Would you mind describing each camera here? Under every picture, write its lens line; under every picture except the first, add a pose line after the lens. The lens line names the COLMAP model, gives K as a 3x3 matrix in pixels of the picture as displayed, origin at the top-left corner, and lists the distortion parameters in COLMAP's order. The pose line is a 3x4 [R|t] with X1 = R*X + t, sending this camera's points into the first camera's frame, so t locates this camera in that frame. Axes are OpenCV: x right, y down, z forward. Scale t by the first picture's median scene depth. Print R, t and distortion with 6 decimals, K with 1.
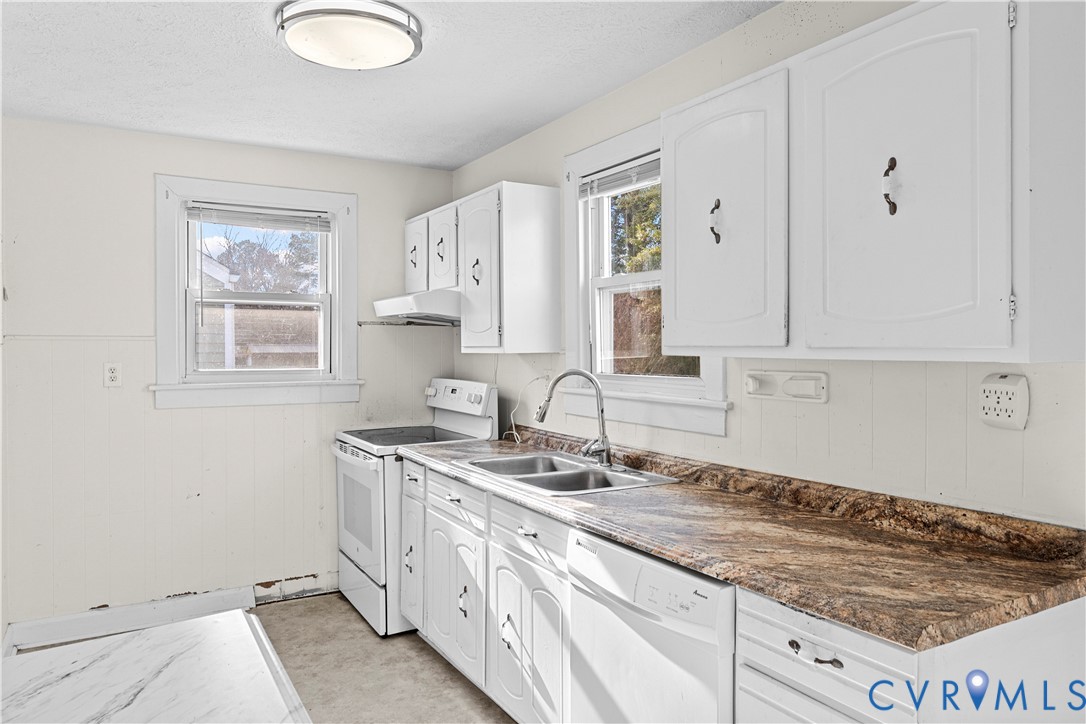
lens RADIAL K [[730.1, 0, 537.6], [0, 730.1, 355.9], [0, 0, 1]] dist [0.001684, -0.000742]
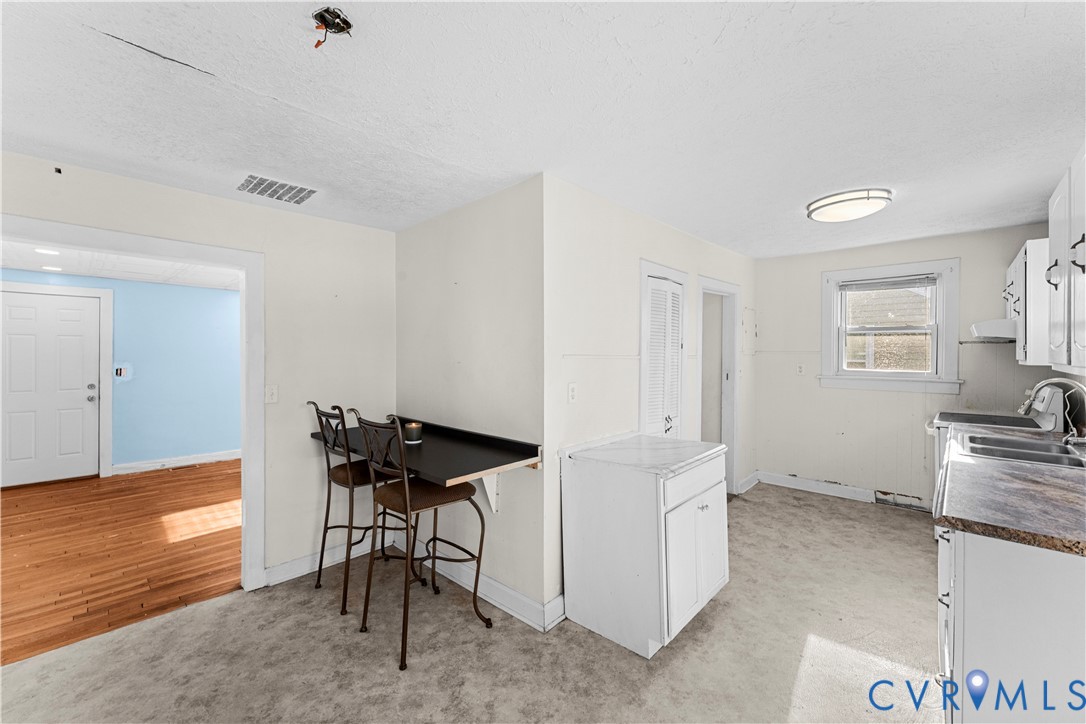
lens RADIAL K [[444.9, 0, 536.3], [0, 444.9, 354.4], [0, 0, 1]] dist [0.001712, -0.001830]
pose [[0.279448, 0.008968, -0.960119, 0.603613], [-0.017457, 0.999839, 0.004258, -0.013403], [0.960002, 0.015570, 0.279560, -0.151552]]
